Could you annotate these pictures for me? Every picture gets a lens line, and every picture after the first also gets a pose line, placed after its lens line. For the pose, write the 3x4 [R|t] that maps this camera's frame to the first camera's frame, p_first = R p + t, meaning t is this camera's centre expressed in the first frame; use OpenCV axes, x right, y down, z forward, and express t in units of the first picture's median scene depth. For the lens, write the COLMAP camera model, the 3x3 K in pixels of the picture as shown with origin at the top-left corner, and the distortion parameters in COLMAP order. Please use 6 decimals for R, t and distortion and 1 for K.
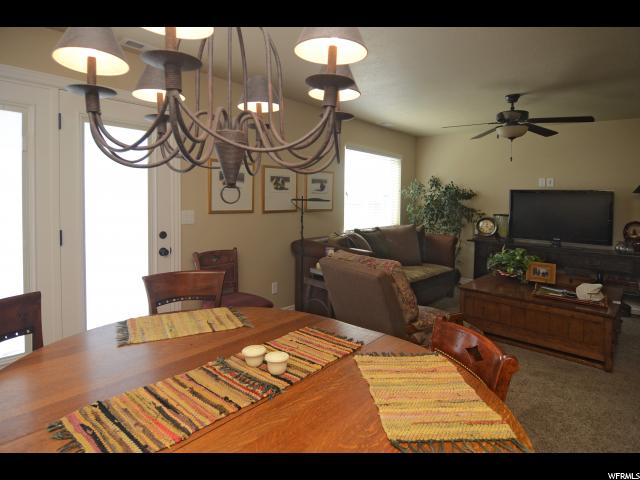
lens RADIAL K [[371.1, 0, 307.7], [0, 371.1, 243.2], [0, 0, 1]] dist [0.002701, 0.000509]
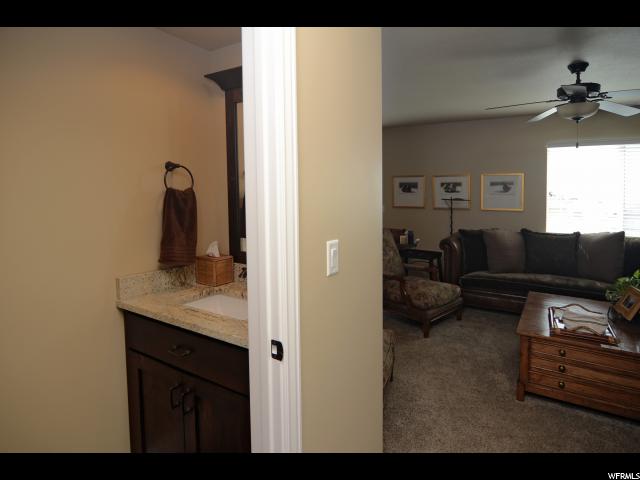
lens RADIAL K [[371.1, 0, 307.7], [0, 371.1, 243.2], [0, 0, 1]] dist [0.002701, 0.000509]
pose [[0.129225, 0.094738, -0.987079, 1.209990], [-0.139124, 0.987312, 0.076546, 0.005249], [0.981807, 0.127434, 0.140766, 0.336047]]
